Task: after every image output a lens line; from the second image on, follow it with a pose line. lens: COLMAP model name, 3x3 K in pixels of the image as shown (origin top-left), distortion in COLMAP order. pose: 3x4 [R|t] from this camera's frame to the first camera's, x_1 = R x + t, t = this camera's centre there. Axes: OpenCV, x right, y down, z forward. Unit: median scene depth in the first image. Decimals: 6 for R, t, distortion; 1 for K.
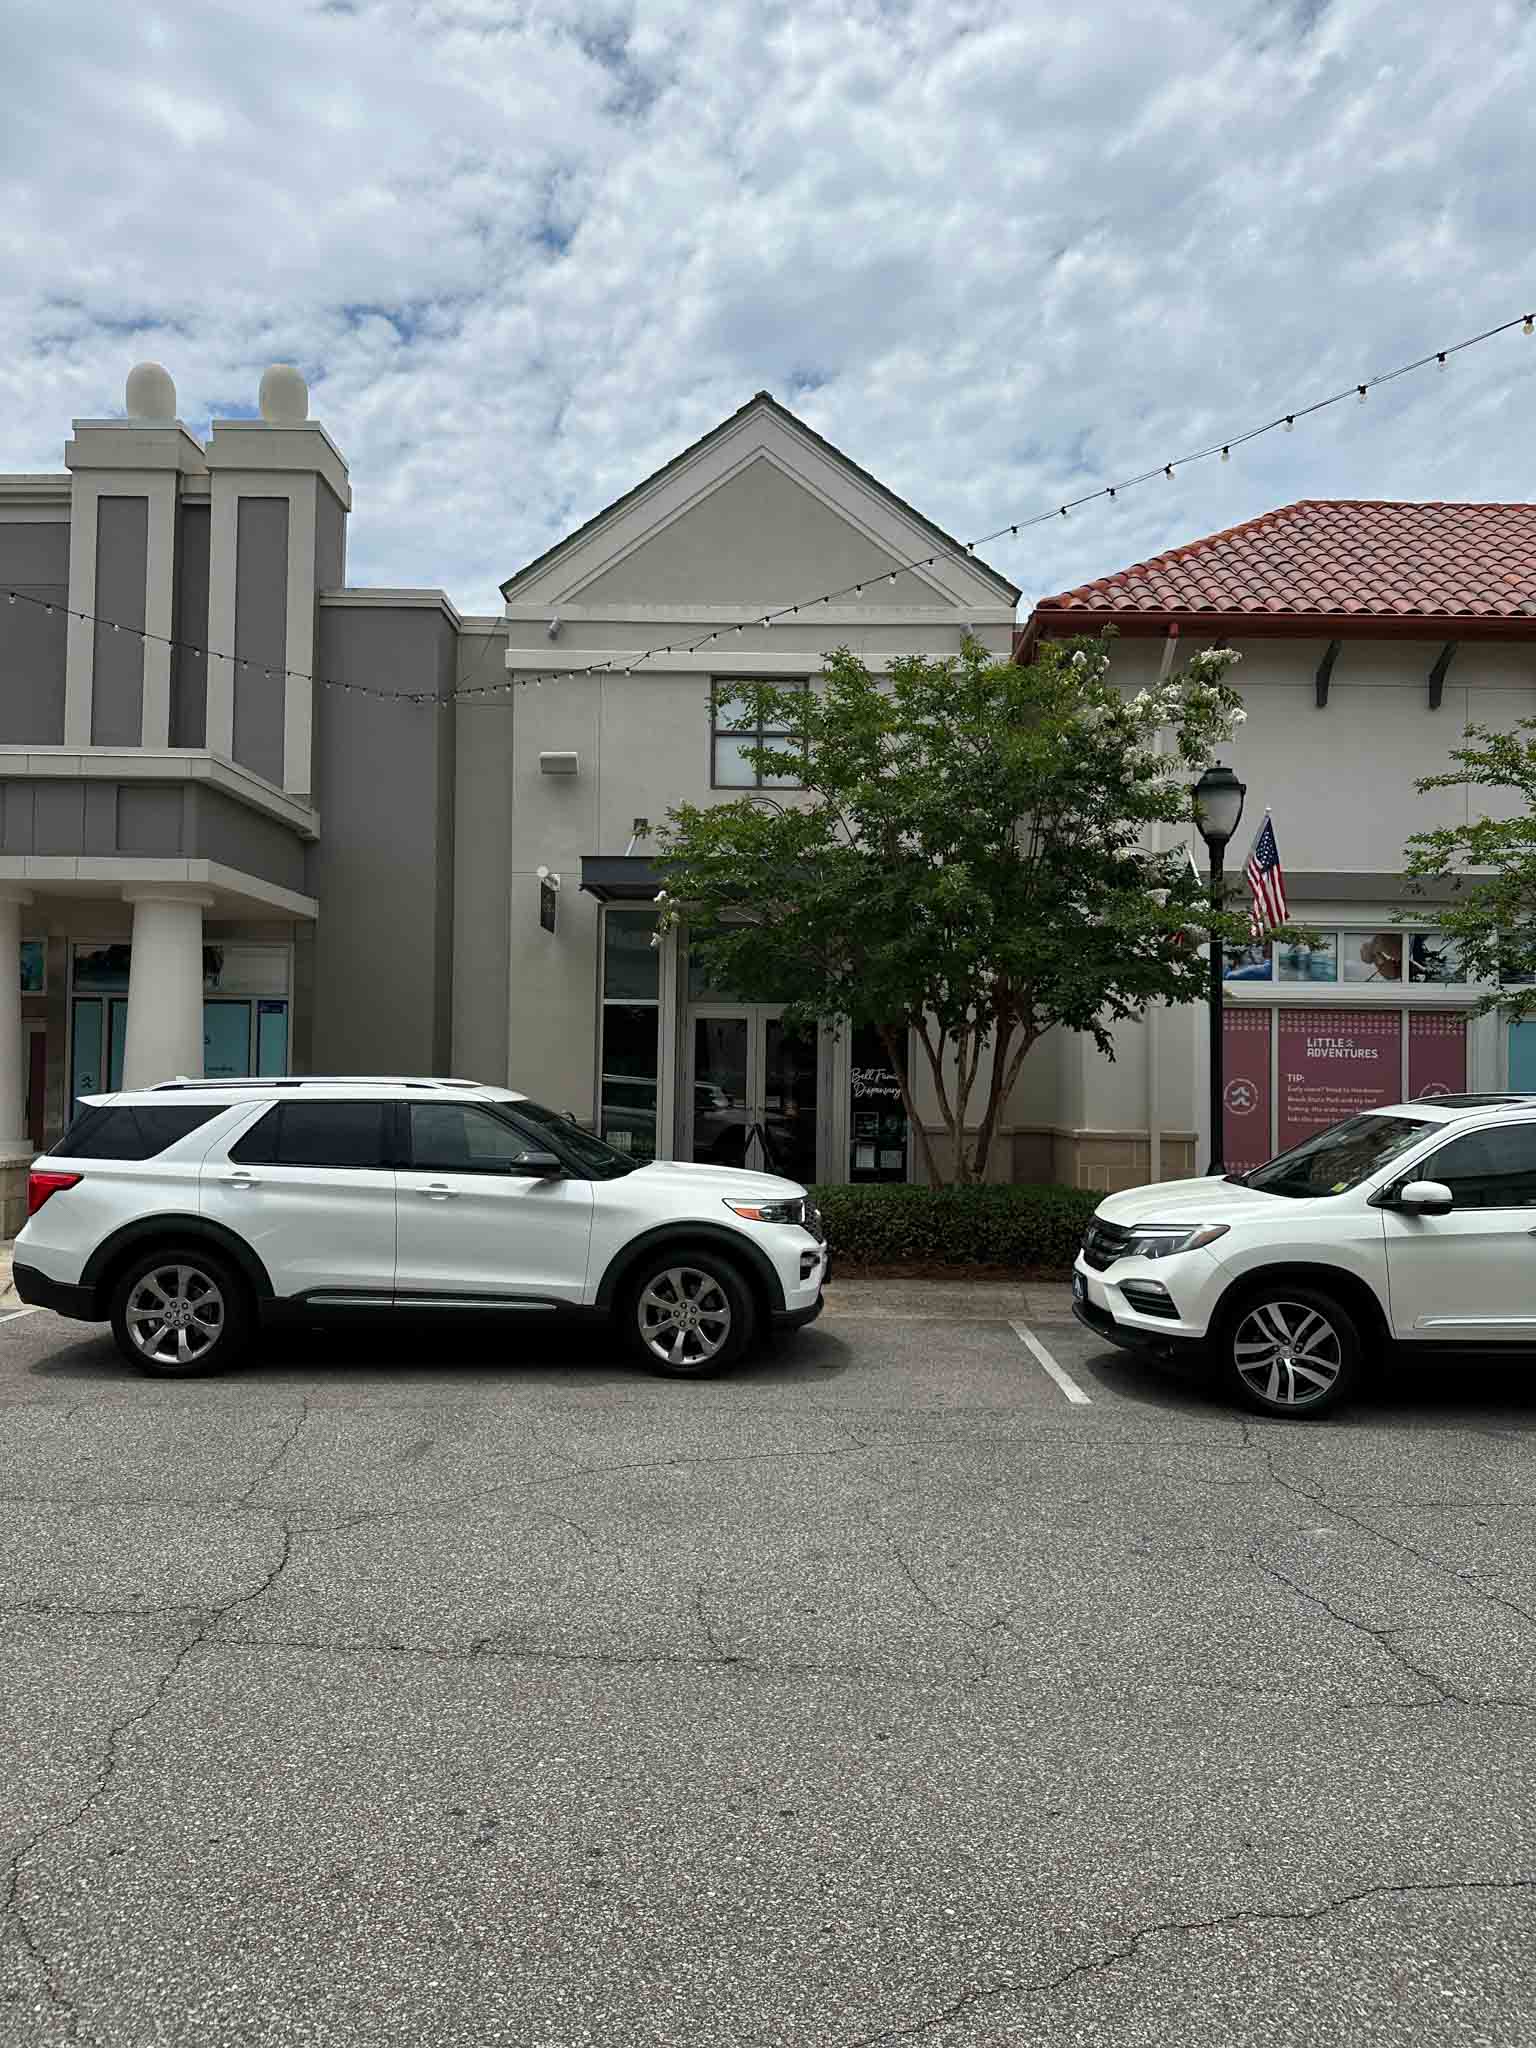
lens RADIAL K [[1442.9, 0, 767.0], [0, 1442.9, 1036.2], [0, 0, 1]] dist [0.023182, -0.032378]
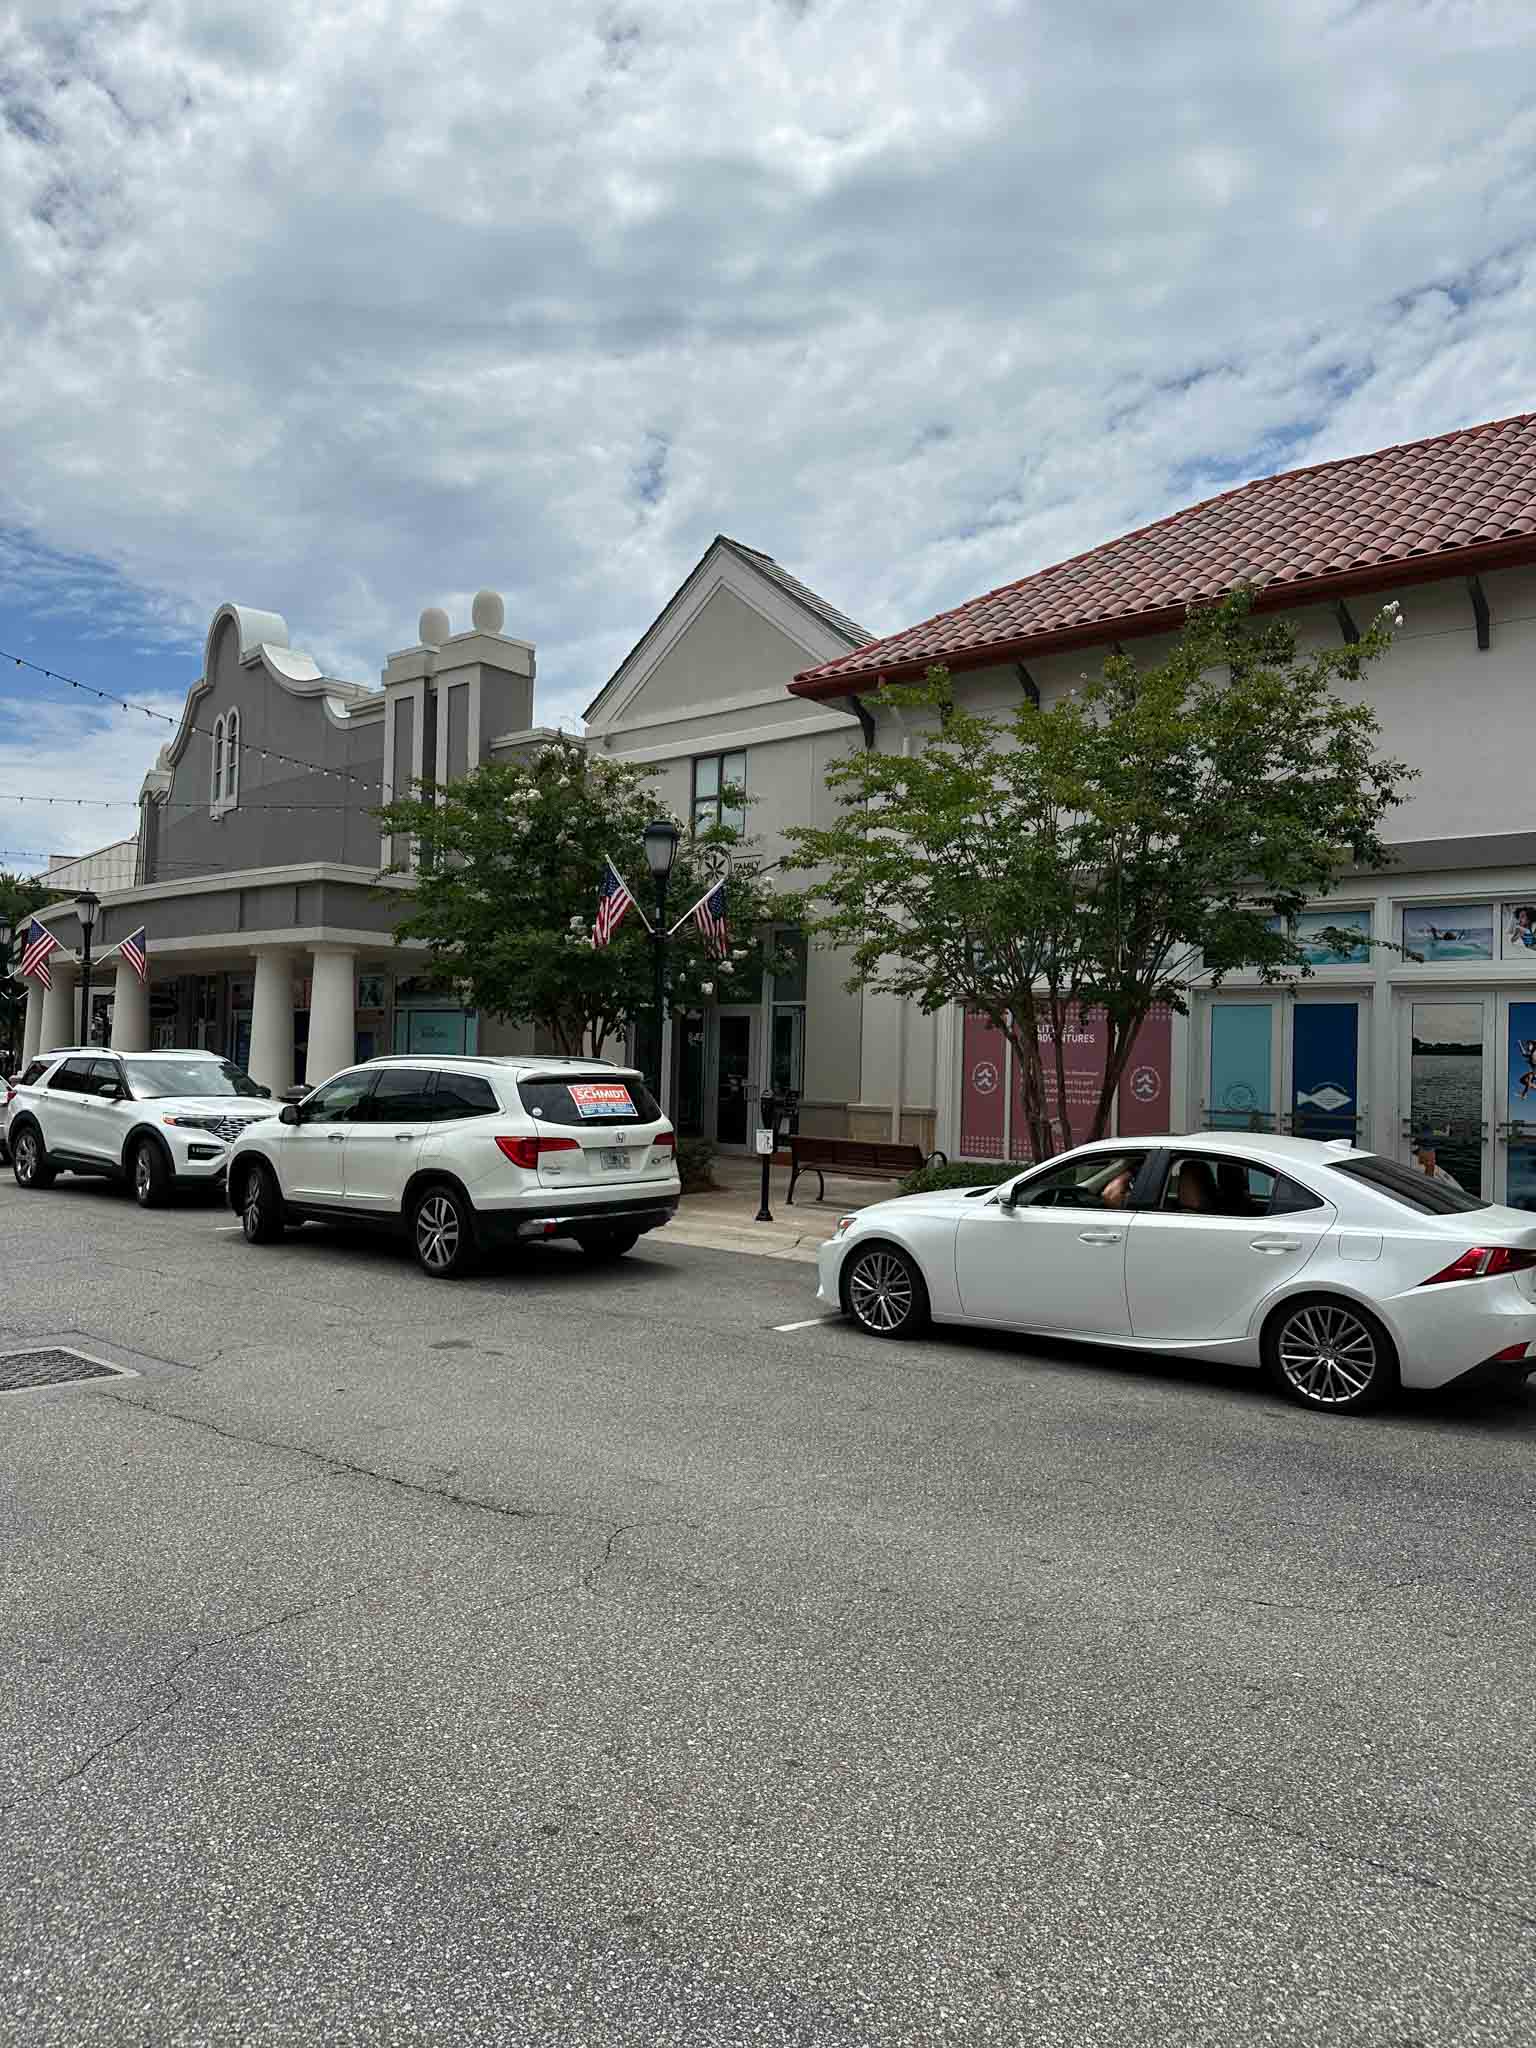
lens RADIAL K [[1442.9, 0, 770.9], [0, 1442.9, 1012.7], [0, 0, 1]] dist [0.023182, -0.032378]
pose [[0.763357, -0.020231, -0.645659, 0.895983], [0.003958, 0.999637, -0.026642, 0.020001], [0.645964, 0.017782, 0.763161, 0.044682]]
